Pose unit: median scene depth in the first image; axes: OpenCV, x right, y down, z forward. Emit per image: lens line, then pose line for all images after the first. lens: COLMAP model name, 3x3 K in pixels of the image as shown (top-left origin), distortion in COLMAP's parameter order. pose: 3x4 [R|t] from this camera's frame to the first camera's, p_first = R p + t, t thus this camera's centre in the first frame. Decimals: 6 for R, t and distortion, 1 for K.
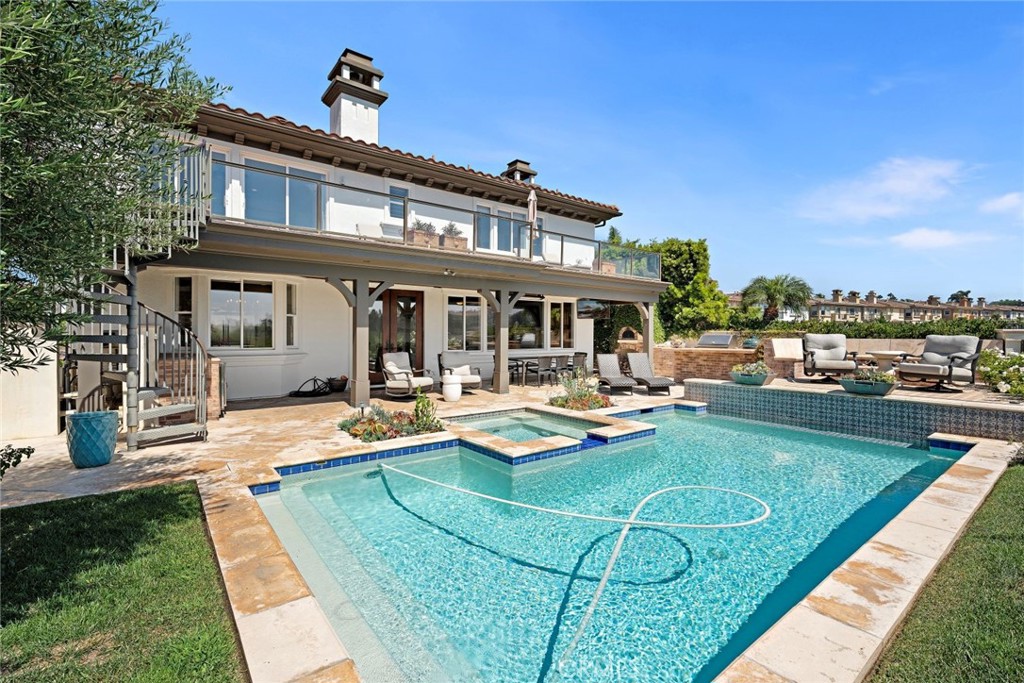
lens RADIAL K [[456.8, 0, 516.5], [0, 456.8, 337.0], [0, 0, 1]] dist [0.002356, -0.000023]
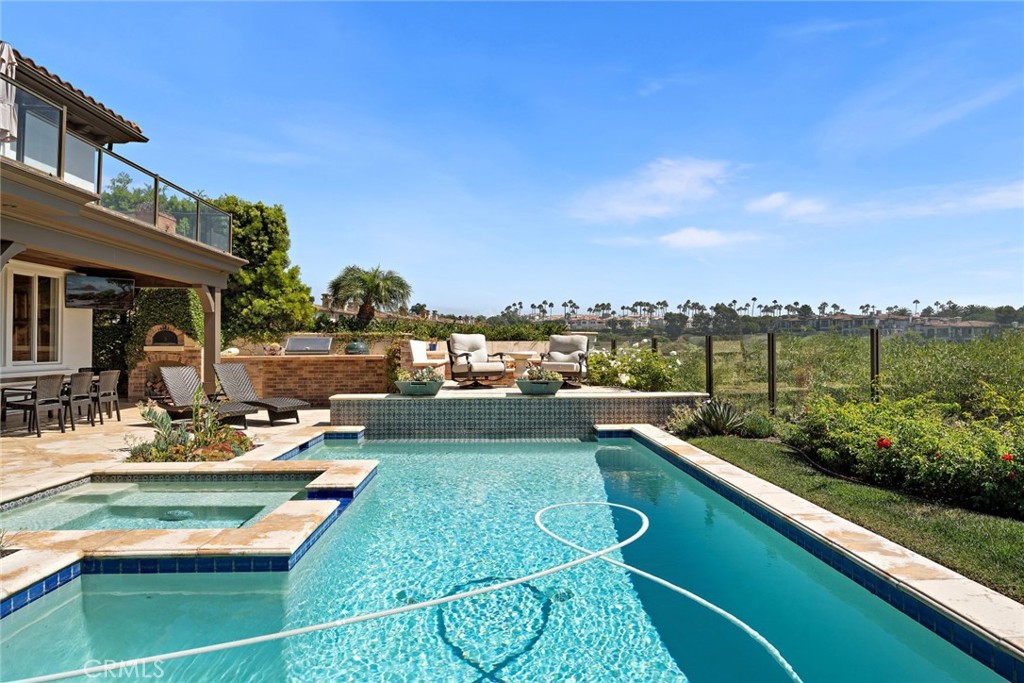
lens RADIAL K [[605.9, 0, 512.8], [0, 605.9, 343.7], [0, 0, 1]] dist [-0.001793, -0.002717]
pose [[0.585243, 0.000733, 0.810858, -0.180438], [0.008502, 0.999939, -0.007040, 0.016021], [-0.810814, 0.011013, 0.585201, 0.179534]]
